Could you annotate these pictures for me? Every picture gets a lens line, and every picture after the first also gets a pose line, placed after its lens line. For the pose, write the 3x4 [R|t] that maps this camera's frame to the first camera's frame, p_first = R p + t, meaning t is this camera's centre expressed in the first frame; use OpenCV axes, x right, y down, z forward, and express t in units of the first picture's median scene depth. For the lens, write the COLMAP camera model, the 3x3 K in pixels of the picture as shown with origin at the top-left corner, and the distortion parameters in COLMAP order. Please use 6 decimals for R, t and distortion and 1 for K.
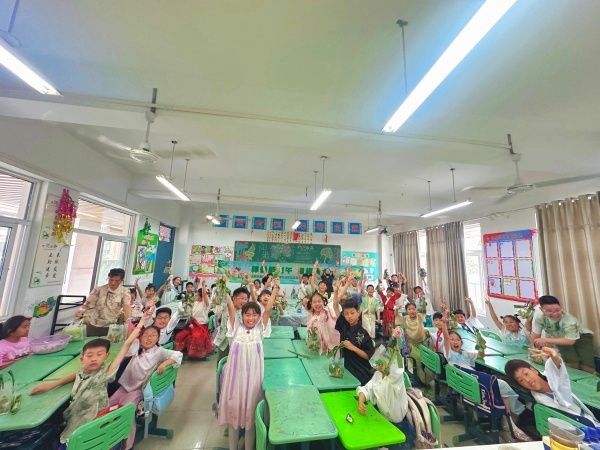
lens RADIAL K [[237.9, 0, 303.7], [0, 237.9, 228.0], [0, 0, 1]] dist [-0.003029, -0.000223]
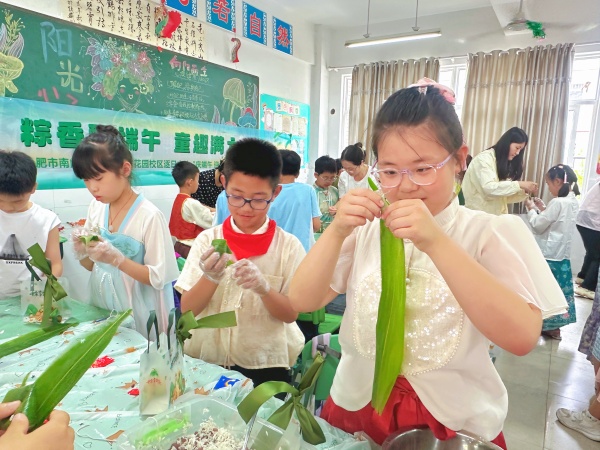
lens RADIAL K [[421.0, 0, 287.7], [0, 421.0, 222.8], [0, 0, 1]] dist [0.018417, -0.001475]
pose [[0.655381, -0.133179, 0.743465, -0.361589], [-0.112403, 0.956173, 0.270368, 0.113879], [-0.746888, -0.260761, 0.611687, 0.519742]]
